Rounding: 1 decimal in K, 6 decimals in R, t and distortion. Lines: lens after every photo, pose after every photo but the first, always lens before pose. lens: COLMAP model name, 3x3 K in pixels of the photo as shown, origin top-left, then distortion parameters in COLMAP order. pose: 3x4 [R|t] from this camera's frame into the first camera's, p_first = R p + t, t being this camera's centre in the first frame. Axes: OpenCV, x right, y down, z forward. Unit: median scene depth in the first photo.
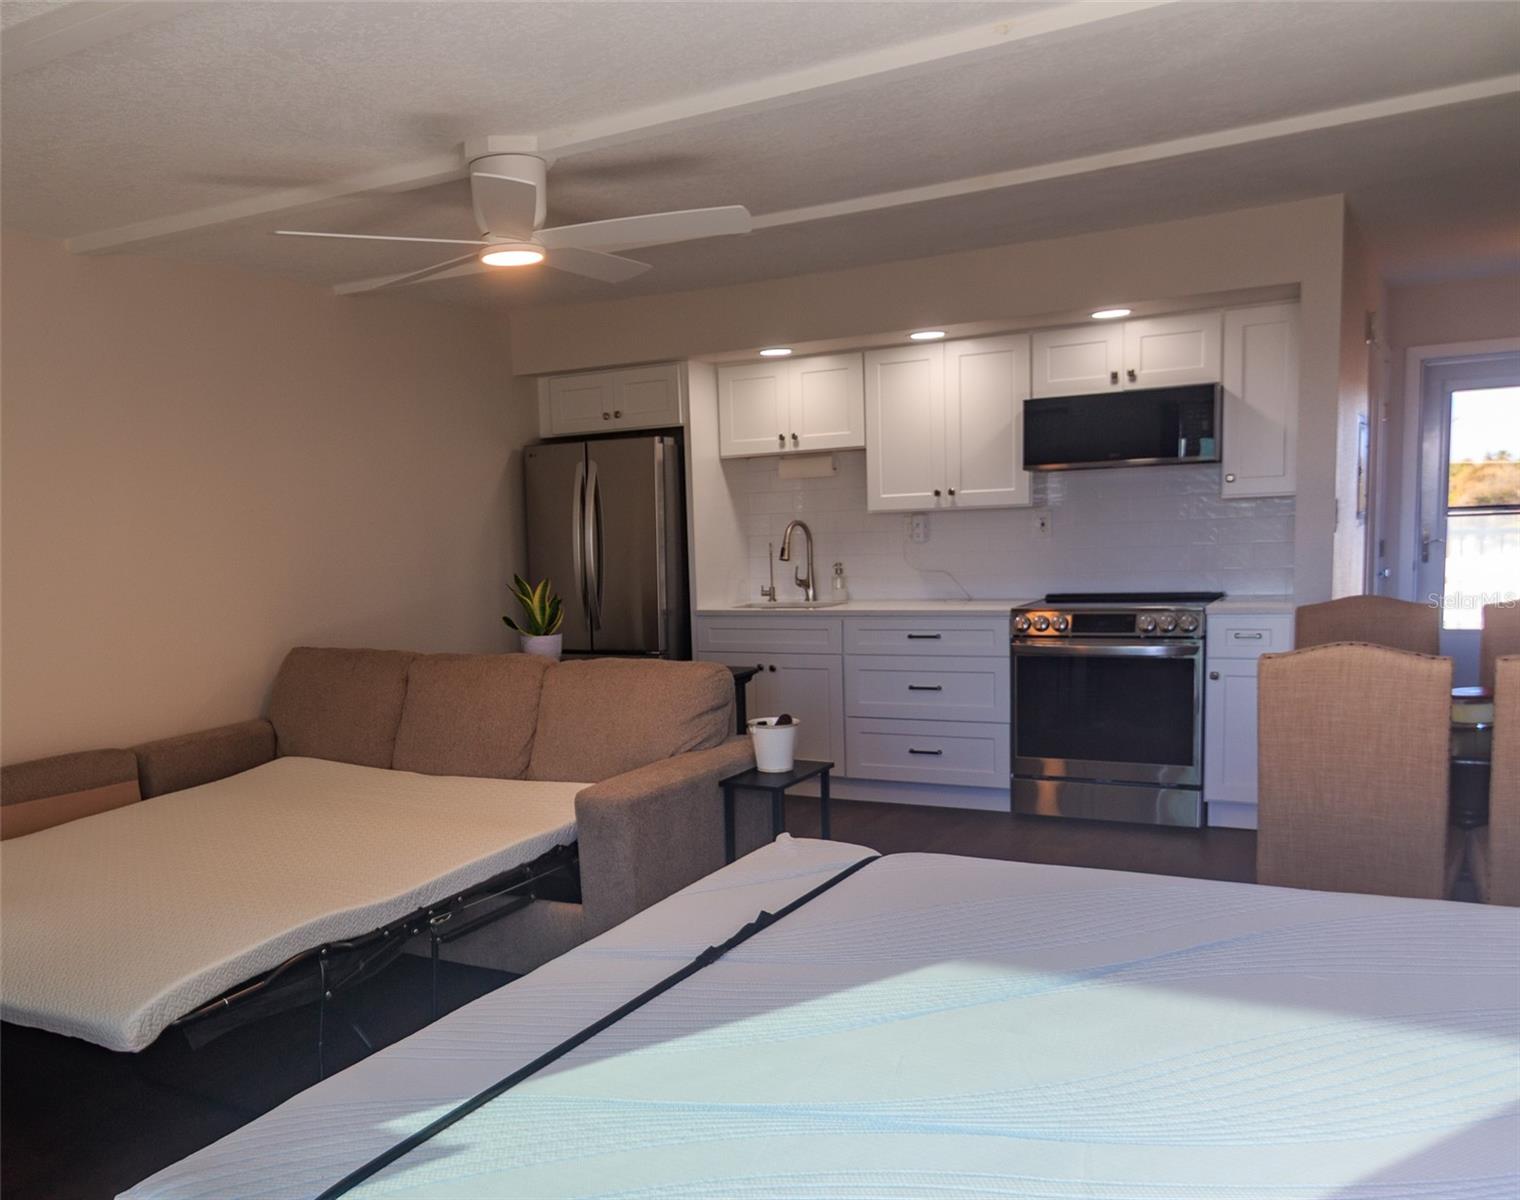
lens RADIAL K [[1353.6, 0, 584.3], [0, 1353.6, 696.2], [0, 0, 1]] dist [0.004910, -0.005100]
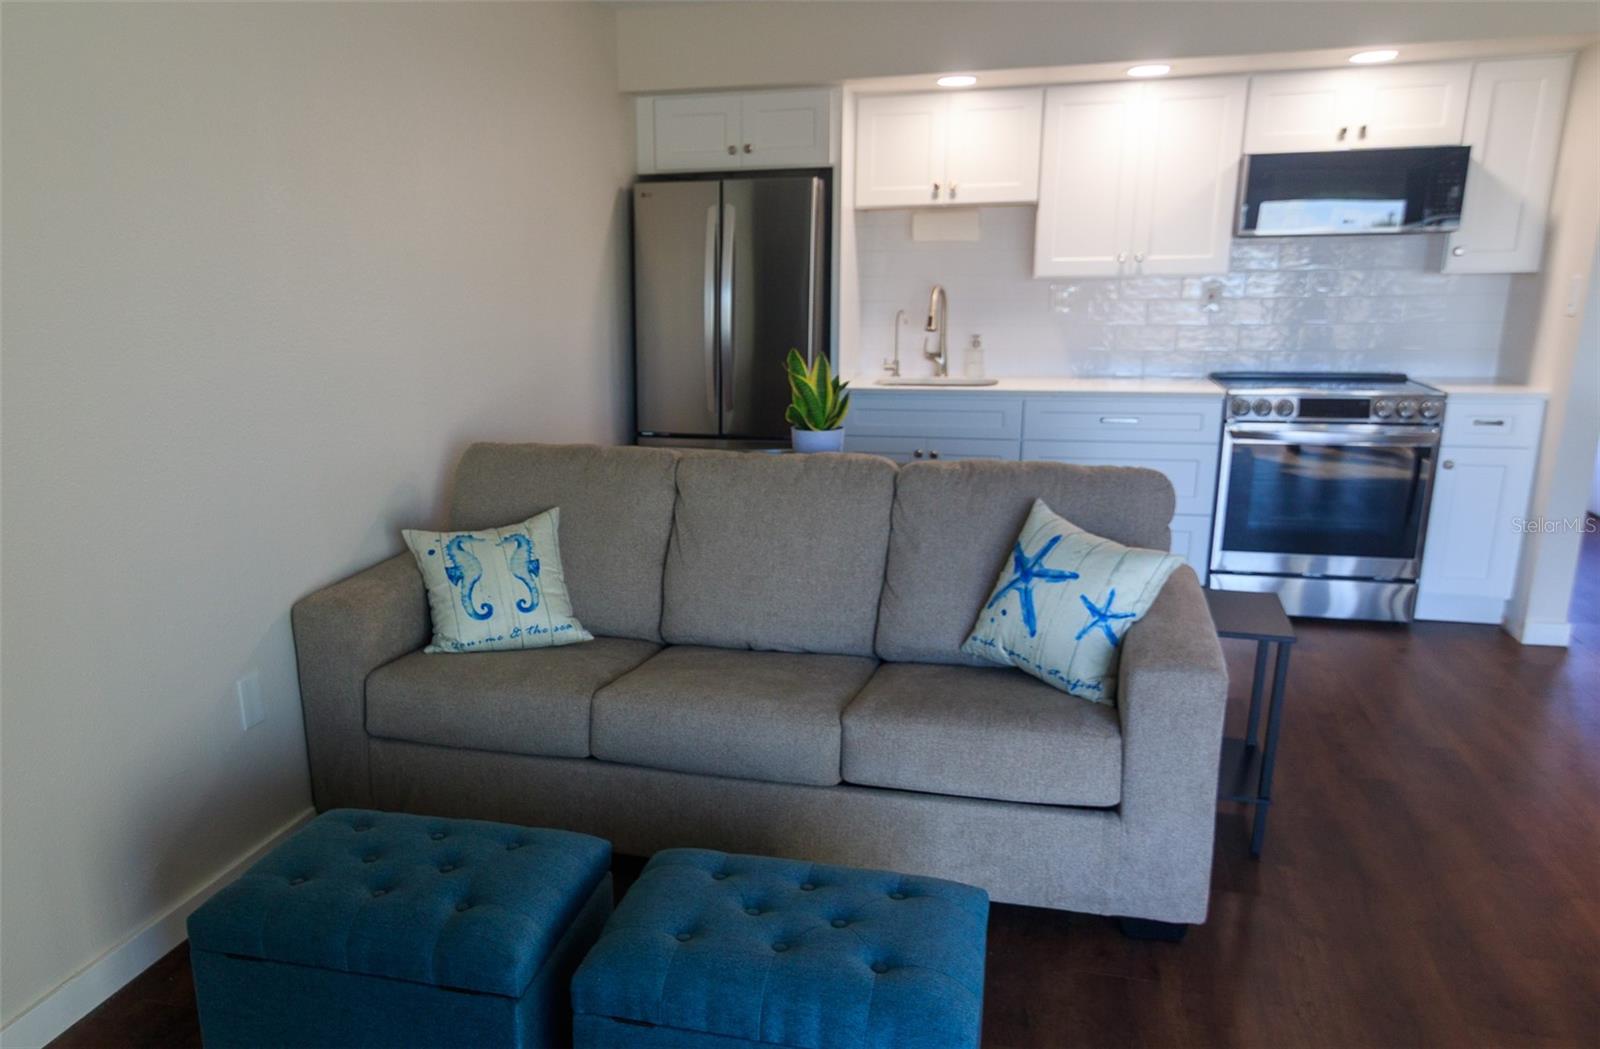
lens RADIAL K [[1228.0, 0, 688.7], [0, 1228.0, 615.2], [0, 0, 1]] dist [0.002324, 0.004867]
pose [[0.959976, -0.047864, 0.275964, -0.252974], [0.009843, 0.990447, 0.137545, -0.030155], [-0.279911, -0.129323, 0.951276, 0.273542]]
